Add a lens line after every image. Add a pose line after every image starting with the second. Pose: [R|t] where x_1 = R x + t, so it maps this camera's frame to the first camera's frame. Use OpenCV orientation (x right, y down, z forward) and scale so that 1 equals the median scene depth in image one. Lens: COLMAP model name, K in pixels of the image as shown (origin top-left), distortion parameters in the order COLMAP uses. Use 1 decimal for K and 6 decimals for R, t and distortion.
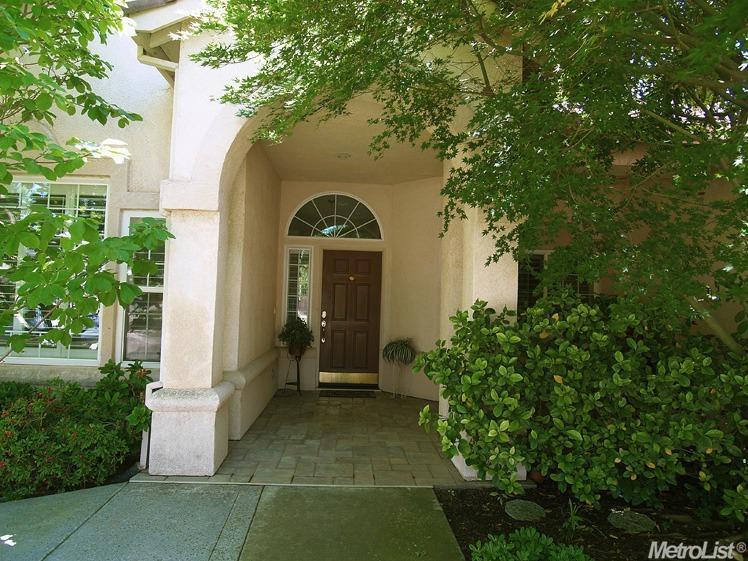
lens RADIAL K [[469.0, 0, 374.0], [0, 469.0, 280.5], [0, 0, 1]] dist [-0.003721, -0.000841]
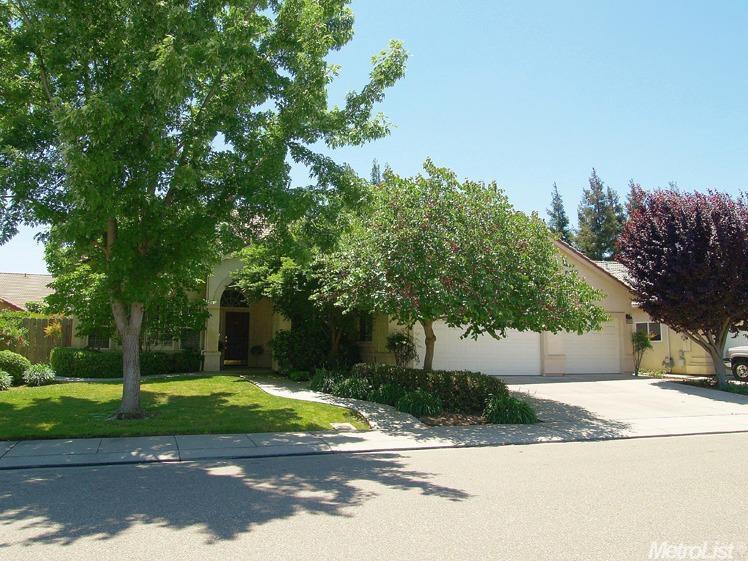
lens RADIAL K [[610.9, 0, 374.0], [0, 610.9, 280.5], [0, 0, 1]] dist [0.005029, 0.001458]
pose [[0.951477, 0.007997, 0.307617, -0.381105], [0.009532, 0.998417, -0.055439, -0.046129], [-0.307573, 0.055681, 0.949894, -2.519487]]
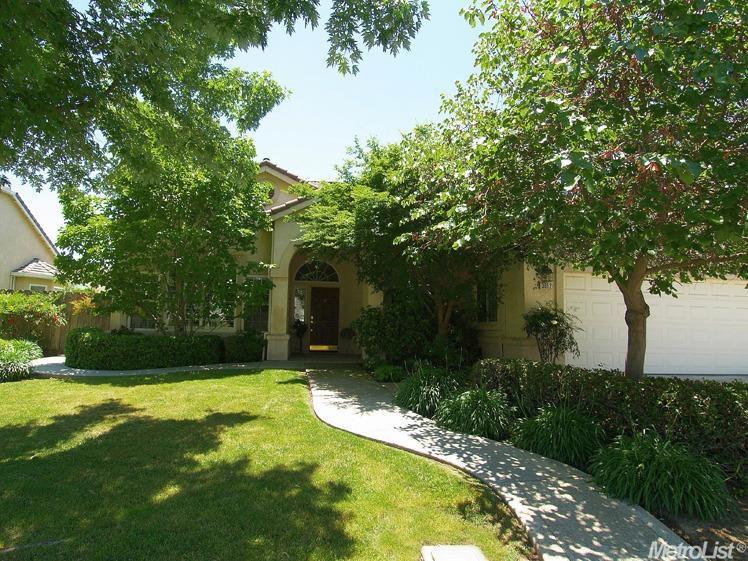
lens RADIAL K [[469.0, 0, 374.0], [0, 469.0, 280.5], [0, 0, 1]] dist [-0.003721, -0.000841]
pose [[0.995319, -0.009409, 0.096187, -0.031690], [0.014961, 0.998252, -0.057171, 0.031549], [-0.095481, 0.058342, 0.993720, -1.196680]]
